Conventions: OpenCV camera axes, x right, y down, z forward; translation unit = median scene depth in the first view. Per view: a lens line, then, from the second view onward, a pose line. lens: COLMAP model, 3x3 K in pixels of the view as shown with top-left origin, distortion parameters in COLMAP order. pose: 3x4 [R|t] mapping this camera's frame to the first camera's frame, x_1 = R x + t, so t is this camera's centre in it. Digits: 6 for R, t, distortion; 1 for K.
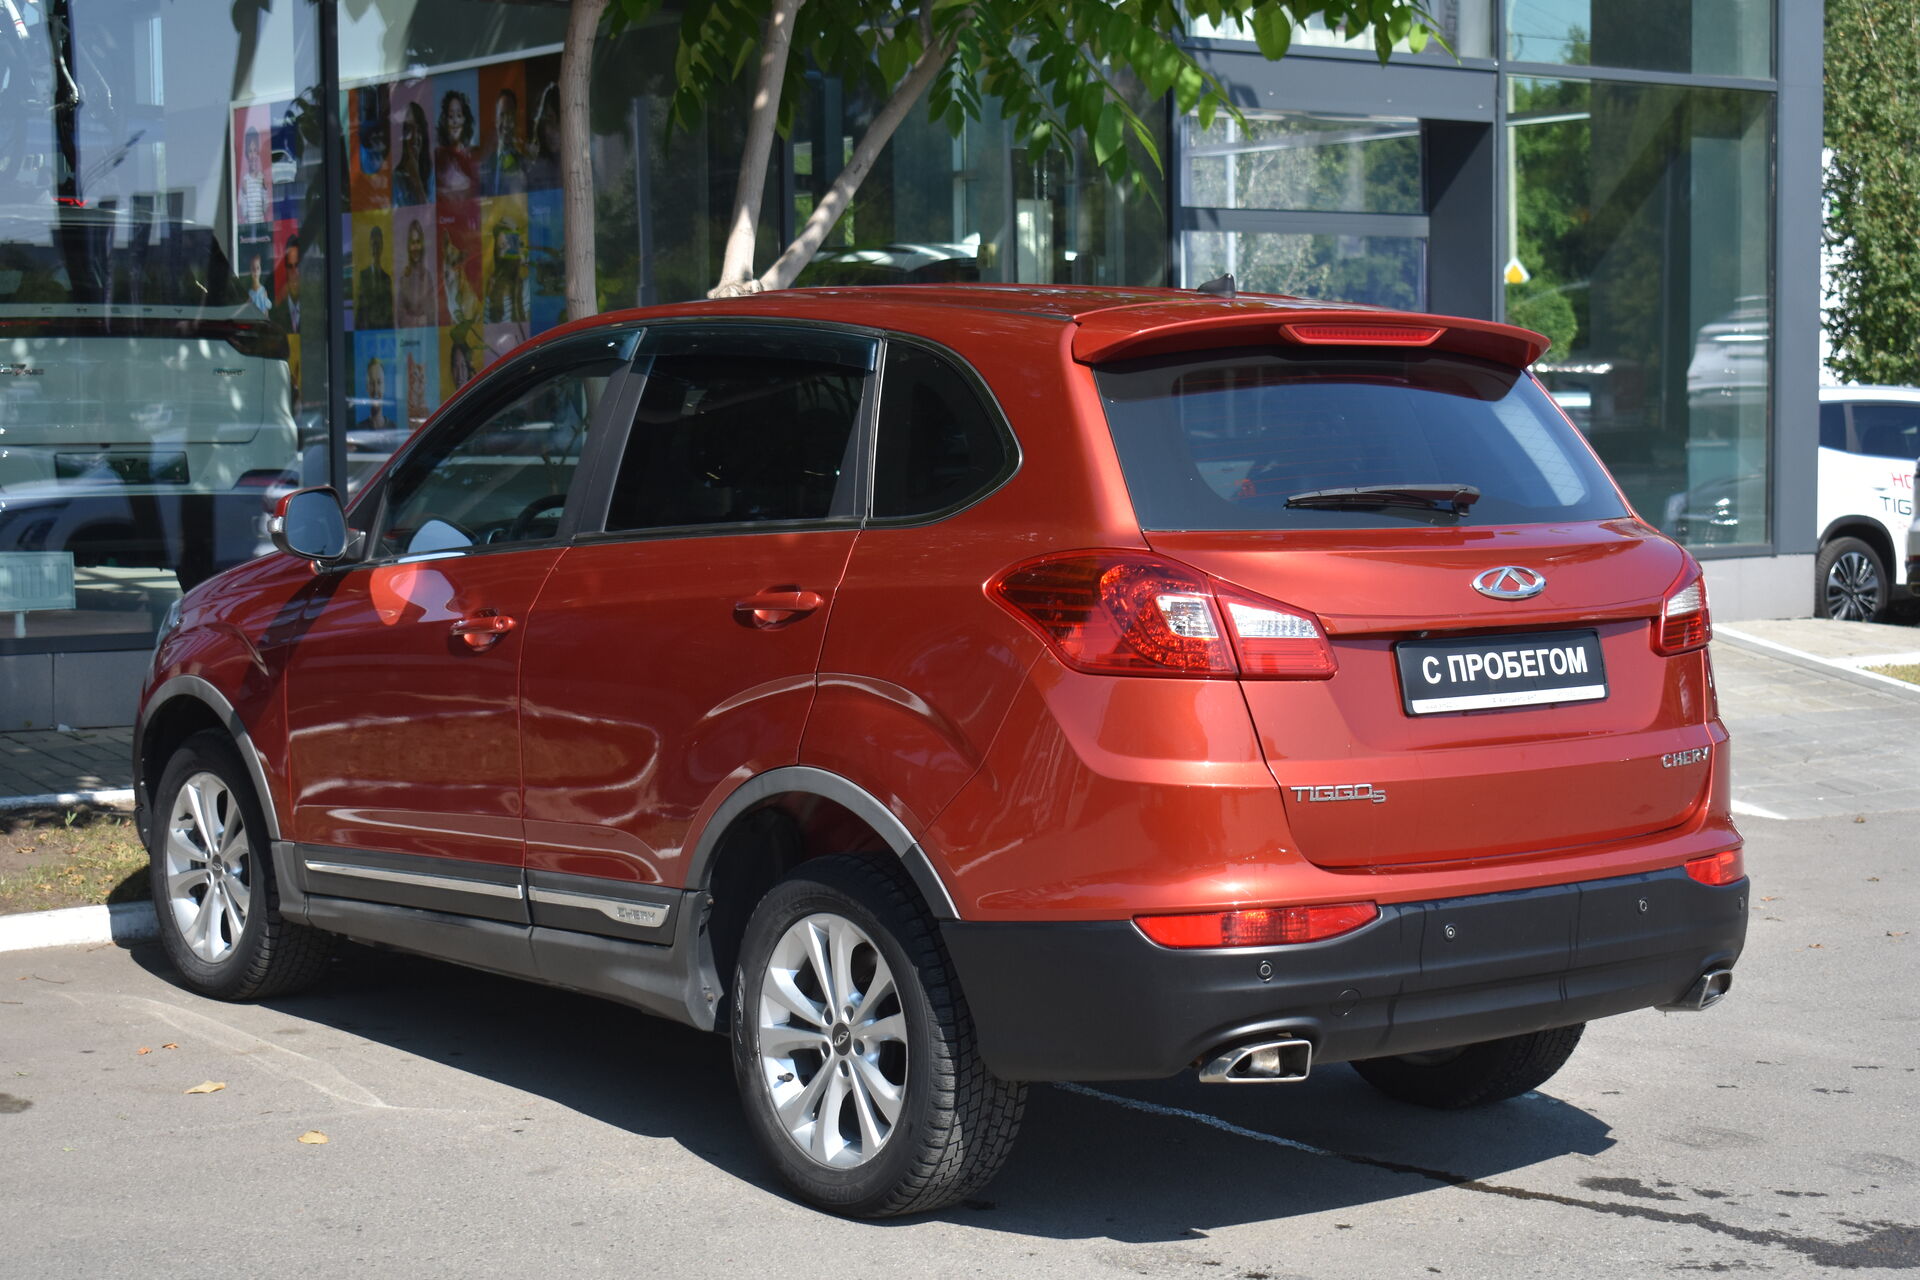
lens RADIAL K [[3306.0, 0, 958.6], [0, 3306.0, 633.1], [0, 0, 1]] dist [0.079823, 0.000000]
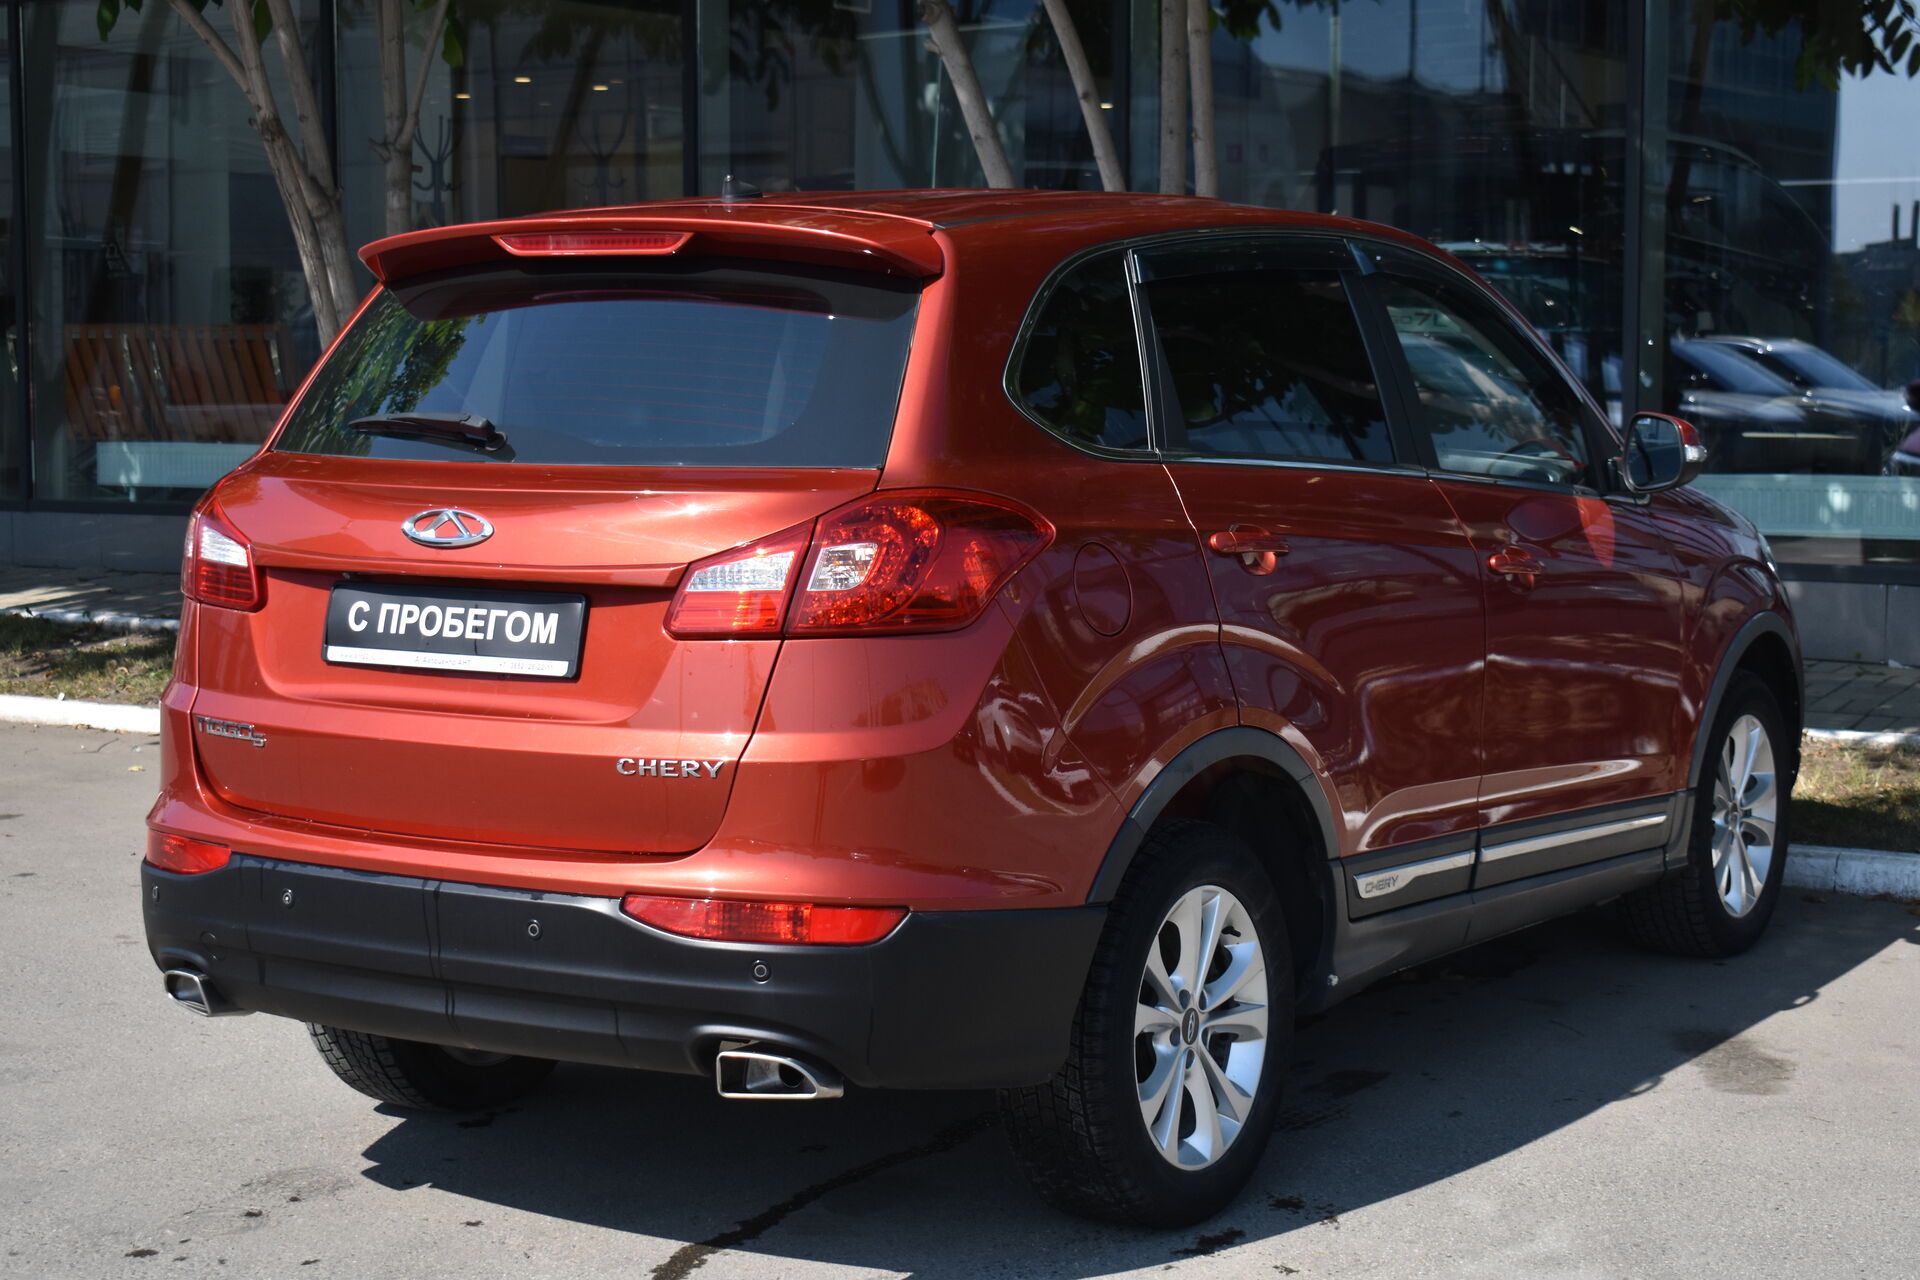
lens RADIAL K [[3306.0, 0, 959.0], [0, 3306.0, 648.3], [0, 0, 1]] dist [0.079823, 0.000000]
pose [[0.266858, 0.082214, -0.960223, 1.039523], [-0.064436, 0.995647, 0.067340, -0.050902], [0.961579, 0.043902, 0.270994, 0.893464]]
